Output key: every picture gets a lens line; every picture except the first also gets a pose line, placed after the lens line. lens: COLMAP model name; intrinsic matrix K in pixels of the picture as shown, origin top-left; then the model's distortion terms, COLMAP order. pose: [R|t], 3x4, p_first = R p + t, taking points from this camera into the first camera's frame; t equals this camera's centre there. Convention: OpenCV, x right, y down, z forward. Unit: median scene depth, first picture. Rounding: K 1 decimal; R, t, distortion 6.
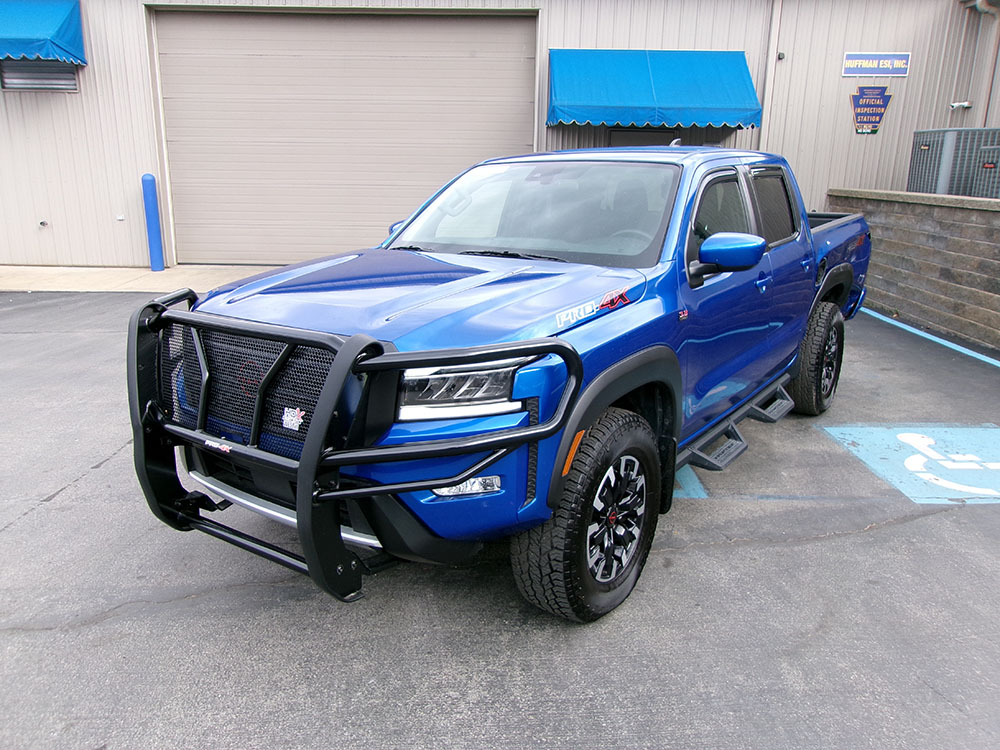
lens RADIAL K [[772.2, 0, 496.4], [0, 772.2, 380.5], [0, 0, 1]] dist [-0.019240, 0.033564]
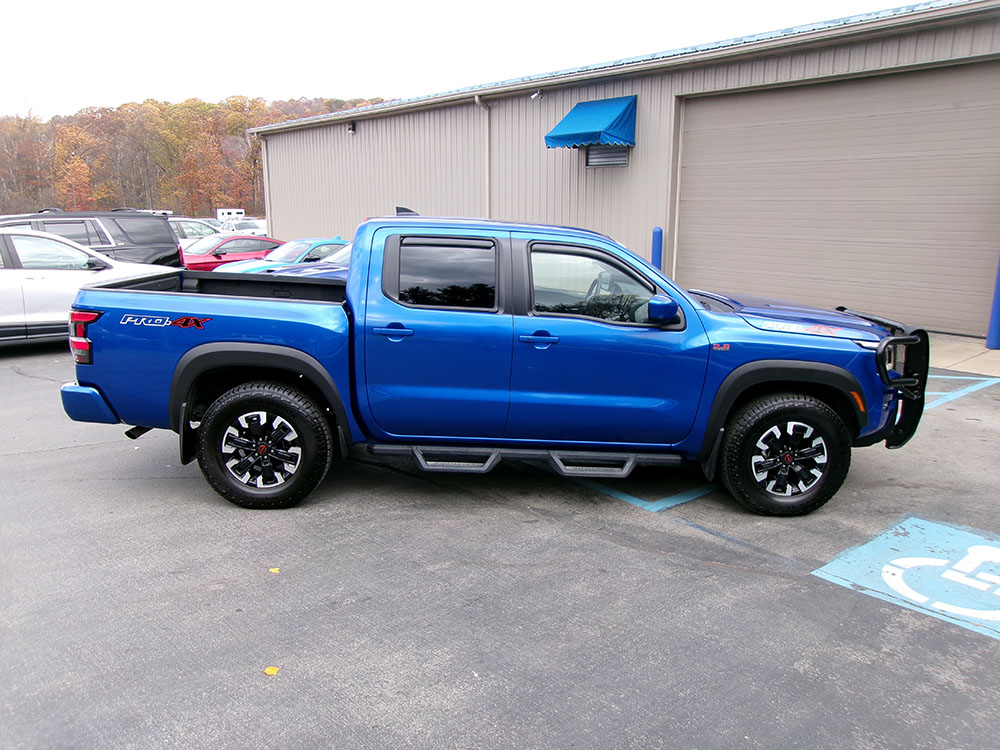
lens RADIAL K [[772.2, 0, 492.3], [0, 772.2, 379.8], [0, 0, 1]] dist [-0.019240, 0.033564]
pose [[0.647973, 0.158036, -0.745088, 0.393369], [-0.197831, 0.979585, 0.035728, -0.017536], [0.735523, 0.124251, 0.666009, -0.006875]]
